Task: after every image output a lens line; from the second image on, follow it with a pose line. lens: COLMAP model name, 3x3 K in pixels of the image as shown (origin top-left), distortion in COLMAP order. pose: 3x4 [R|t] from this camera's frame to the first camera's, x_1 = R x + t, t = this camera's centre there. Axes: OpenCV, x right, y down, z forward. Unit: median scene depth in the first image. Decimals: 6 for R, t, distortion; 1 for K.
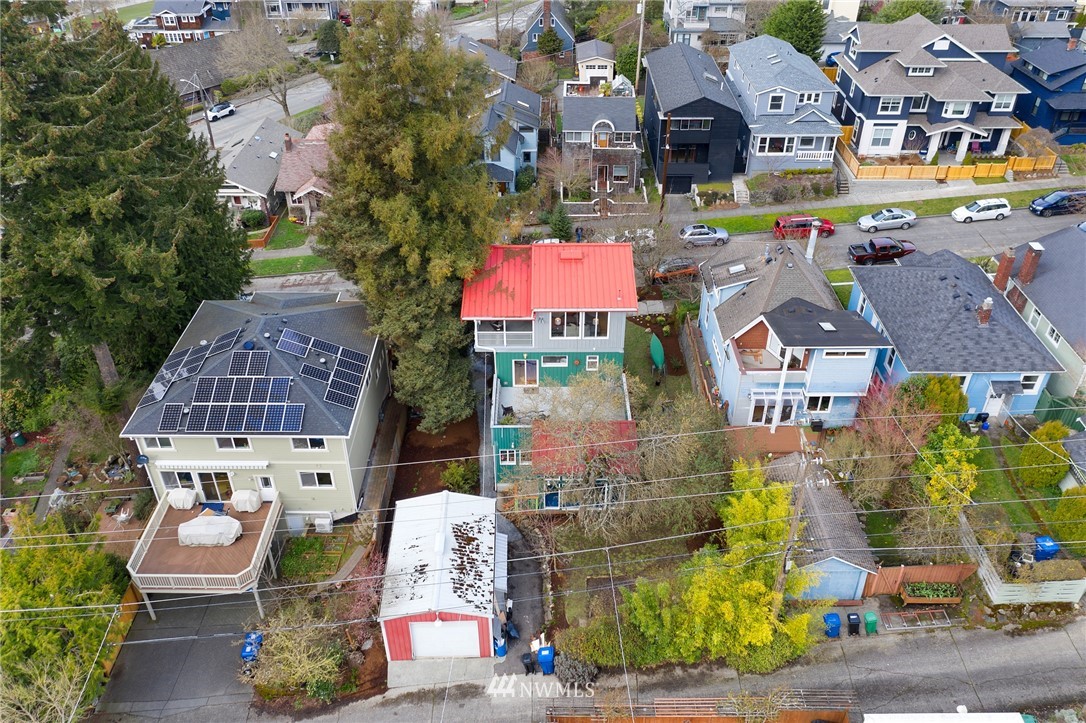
lens RADIAL K [[852.3, 0, 543.0], [0, 852.3, 361.5], [0, 0, 1]] dist [-0.005588, -0.000275]
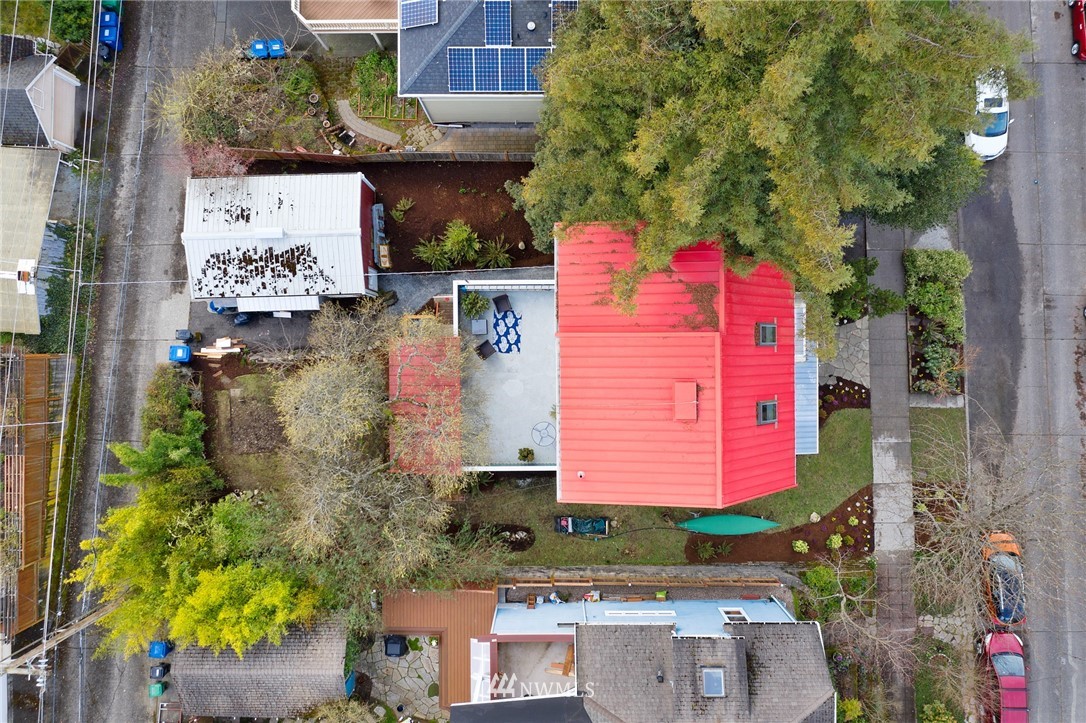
lens RADIAL K [[852.3, 0, 543.0], [0, 852.3, 361.5], [0, 0, 1]] dist [-0.005588, -0.000275]
pose [[-0.000736, 0.999859, 0.016747, -0.003224], [-0.569968, -0.014180, 0.821545, -0.543662], [0.821667, -0.008941, 0.569898, 0.595658]]
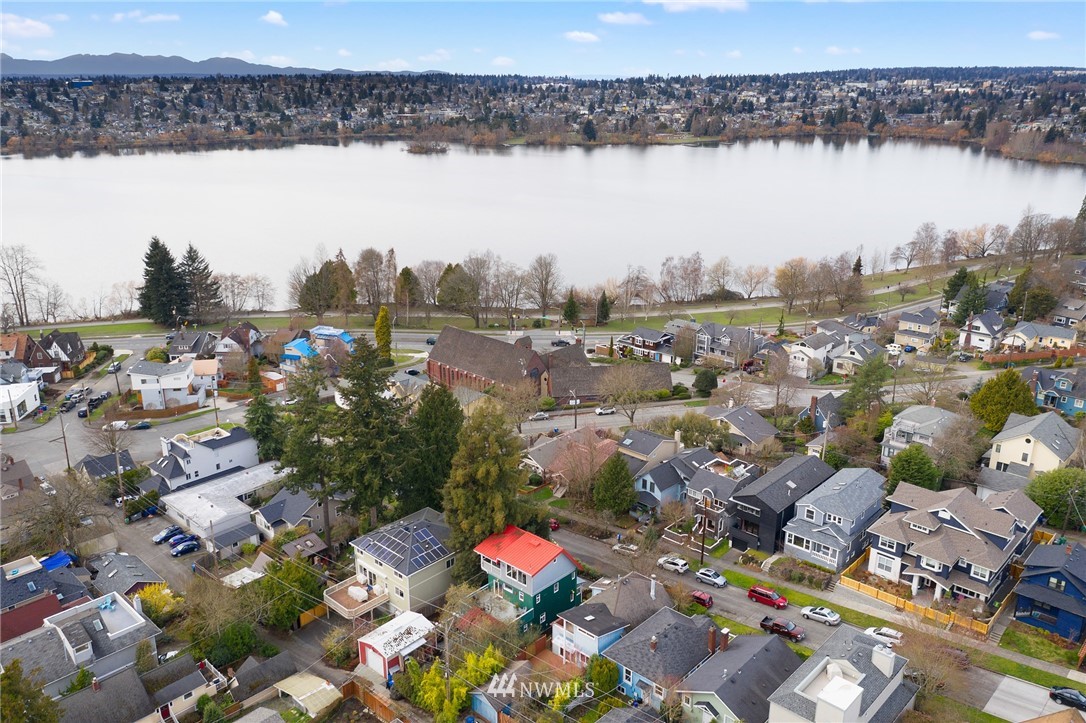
lens RADIAL K [[852.3, 0, 543.0], [0, 852.3, 361.5], [0, 0, 1]] dist [-0.005588, -0.000275]
pose [[0.736955, 0.215069, -0.640814, 1.283724], [-0.393151, 0.907559, -0.147542, -0.228619], [0.549845, 0.360668, 0.753385, -0.710916]]
